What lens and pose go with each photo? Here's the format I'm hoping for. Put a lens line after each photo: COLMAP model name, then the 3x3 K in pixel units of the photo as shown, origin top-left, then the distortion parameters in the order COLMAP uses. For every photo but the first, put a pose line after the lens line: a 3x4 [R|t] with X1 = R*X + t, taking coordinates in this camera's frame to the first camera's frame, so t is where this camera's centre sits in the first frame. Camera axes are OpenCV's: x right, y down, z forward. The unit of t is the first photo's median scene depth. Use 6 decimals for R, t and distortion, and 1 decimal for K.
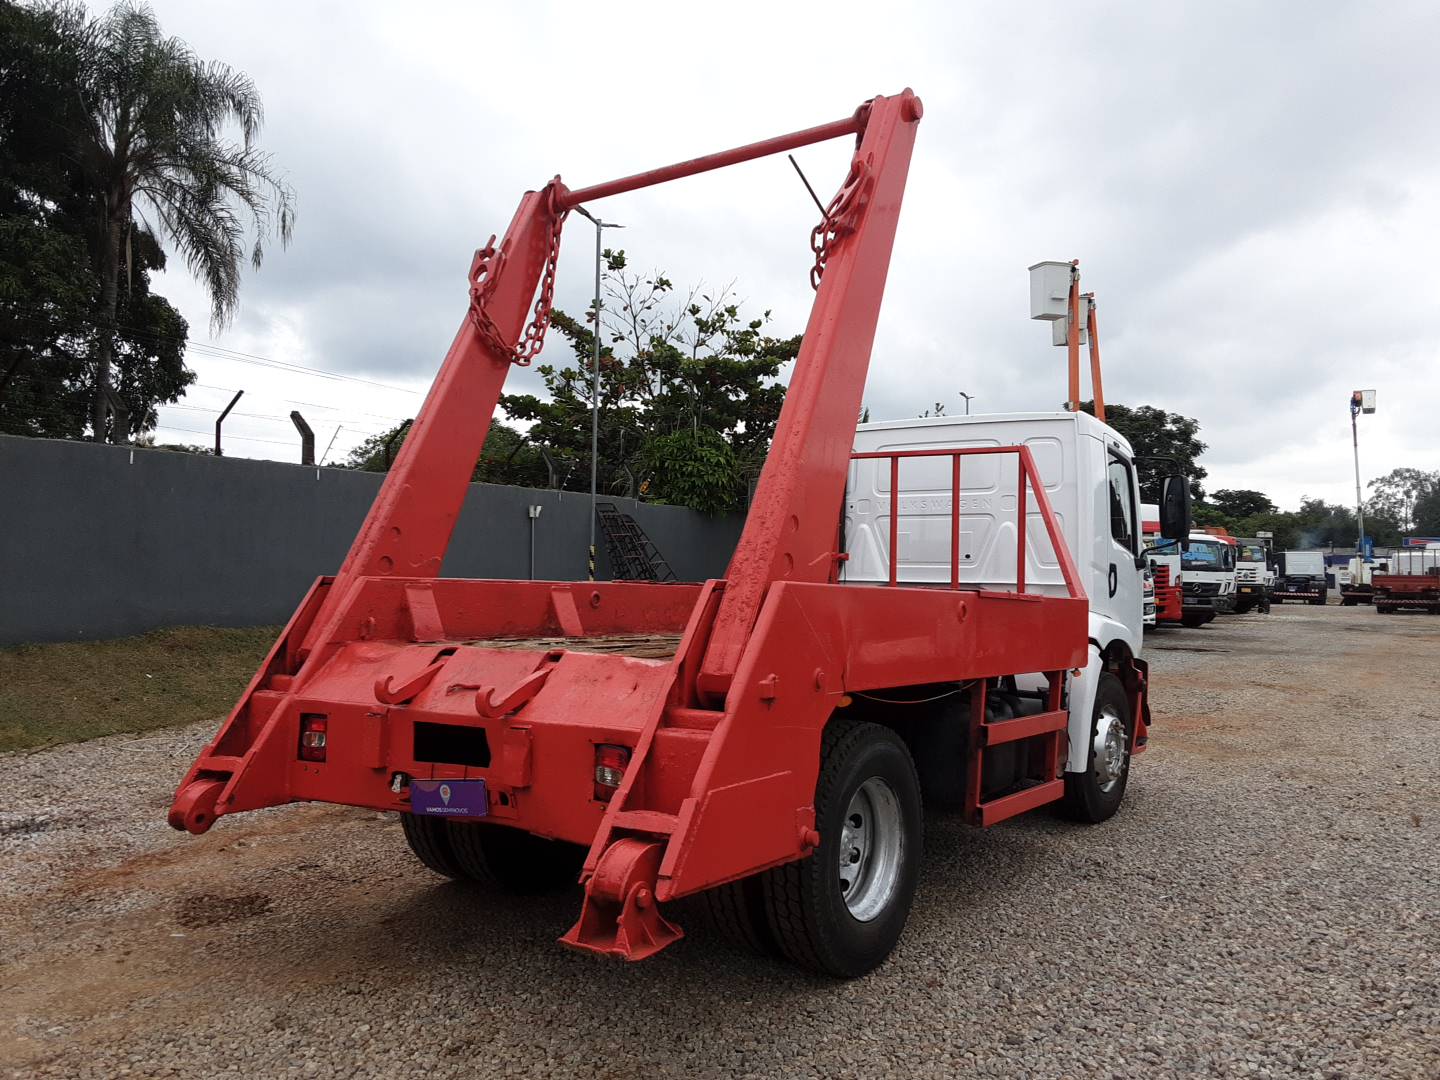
lens RADIAL K [[1150.0, 0, 716.7], [0, 1150.0, 537.4], [0, 0, 1]] dist [0.127277, -0.185773]
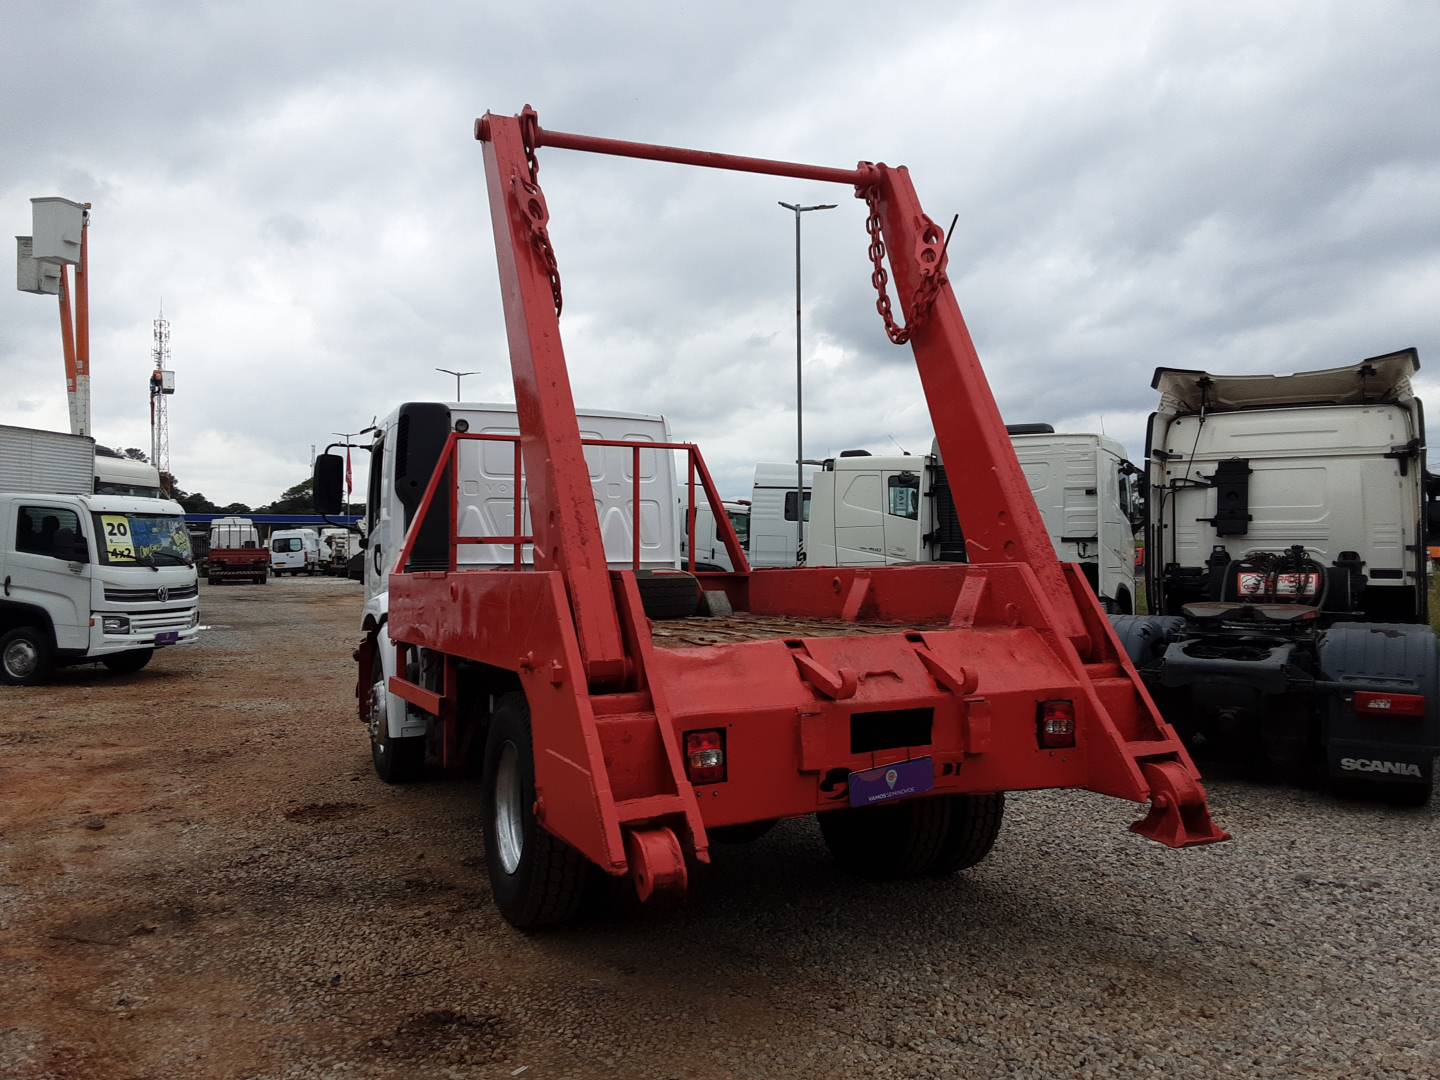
lens RADIAL K [[1150.0, 0, 716.7], [0, 1150.0, 537.4], [0, 0, 1]] dist [0.127277, -0.185773]
pose [[0.510921, -0.005985, 0.859607, -0.974534], [-0.013476, 0.999797, 0.014971, -0.003007], [-0.859522, -0.019233, 0.510737, 0.508839]]
